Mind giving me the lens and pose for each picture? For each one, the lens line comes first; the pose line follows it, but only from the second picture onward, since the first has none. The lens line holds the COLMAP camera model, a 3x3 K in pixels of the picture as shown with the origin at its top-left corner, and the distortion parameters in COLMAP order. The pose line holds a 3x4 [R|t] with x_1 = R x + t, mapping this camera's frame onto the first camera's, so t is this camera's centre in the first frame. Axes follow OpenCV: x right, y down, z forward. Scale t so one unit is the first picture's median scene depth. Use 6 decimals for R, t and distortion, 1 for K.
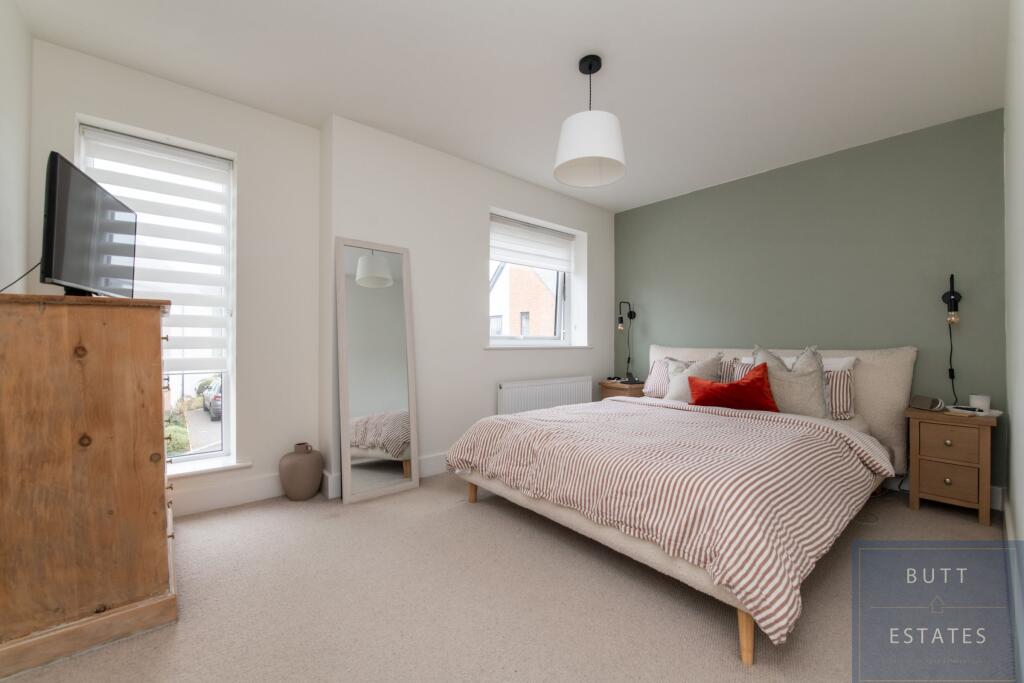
lens RADIAL K [[424.8, 0, 525.7], [0, 424.8, 327.9], [0, 0, 1]] dist [-0.011553, -0.000032]
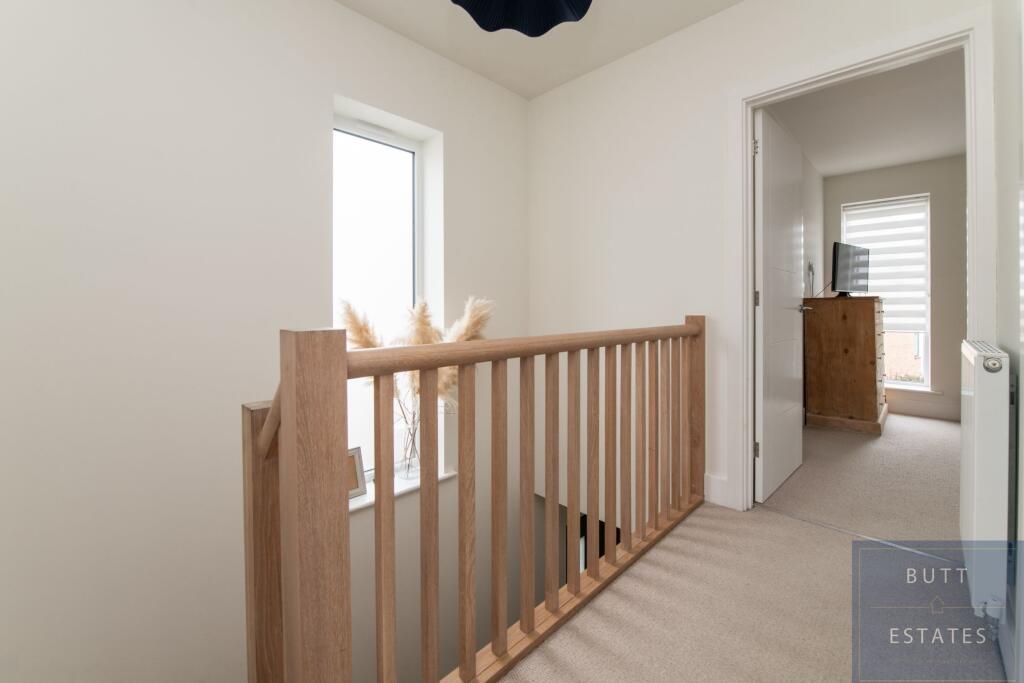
lens RADIAL K [[424.8, 0, 525.7], [0, 424.8, 327.9], [0, 0, 1]] dist [-0.011553, -0.000032]
pose [[0.111063, 0.039734, -0.993019, 1.277829], [0.033638, 0.998478, 0.043715, -0.058387], [0.993244, -0.038258, 0.109557, -1.215171]]
